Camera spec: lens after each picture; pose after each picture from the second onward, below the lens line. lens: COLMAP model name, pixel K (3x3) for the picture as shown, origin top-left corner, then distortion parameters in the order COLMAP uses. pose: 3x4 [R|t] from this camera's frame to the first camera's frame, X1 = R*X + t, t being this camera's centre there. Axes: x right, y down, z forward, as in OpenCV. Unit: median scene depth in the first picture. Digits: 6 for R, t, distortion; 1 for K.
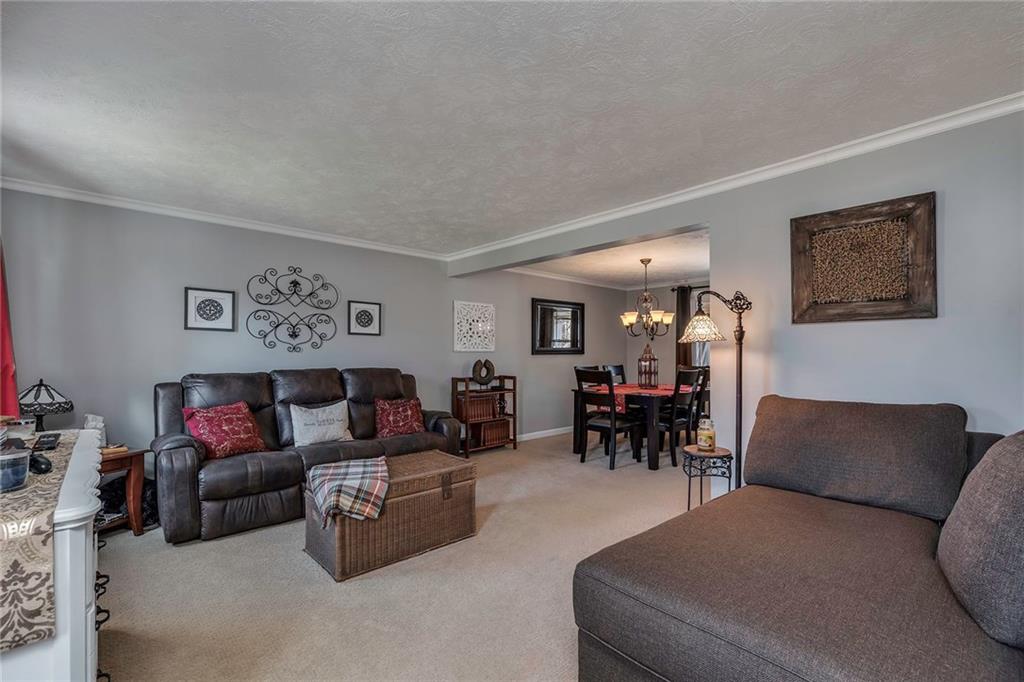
lens RADIAL K [[452.6, 0, 512.7], [0, 452.6, 335.1], [0, 0, 1]] dist [-0.000430, -0.000093]
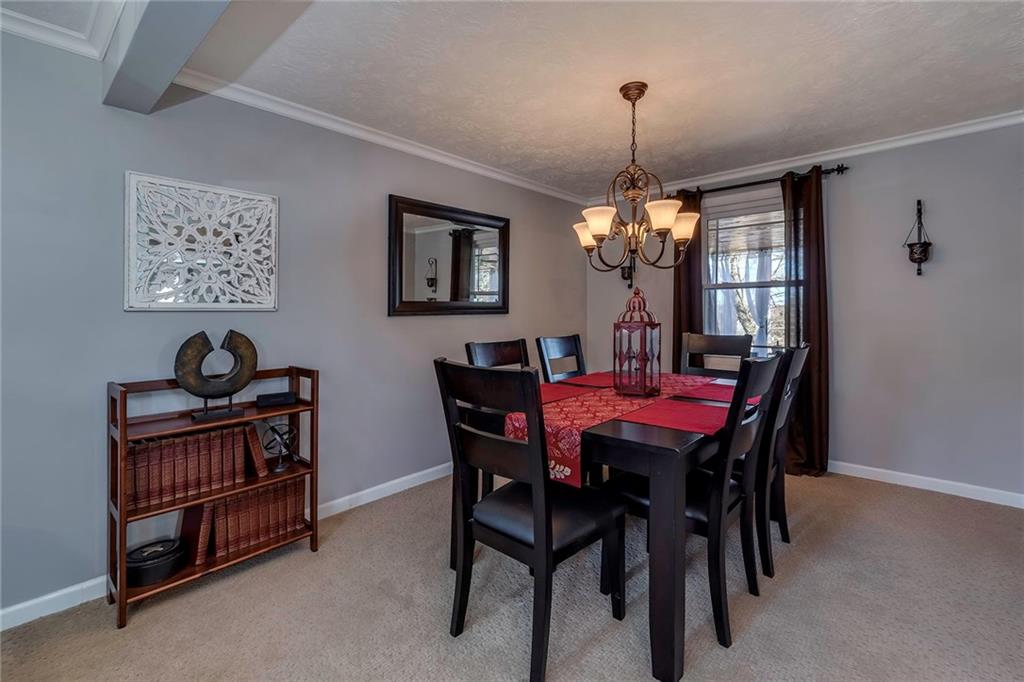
lens RADIAL K [[451.3, 0, 512.0], [0, 451.3, 341.0], [0, 0, 1]] dist [-0.000132, -0.000049]
pose [[0.996484, -0.016063, 0.082233, 0.147970], [0.007656, 0.994801, 0.101548, 0.025420], [-0.083436, -0.100562, 0.991426, 0.589493]]
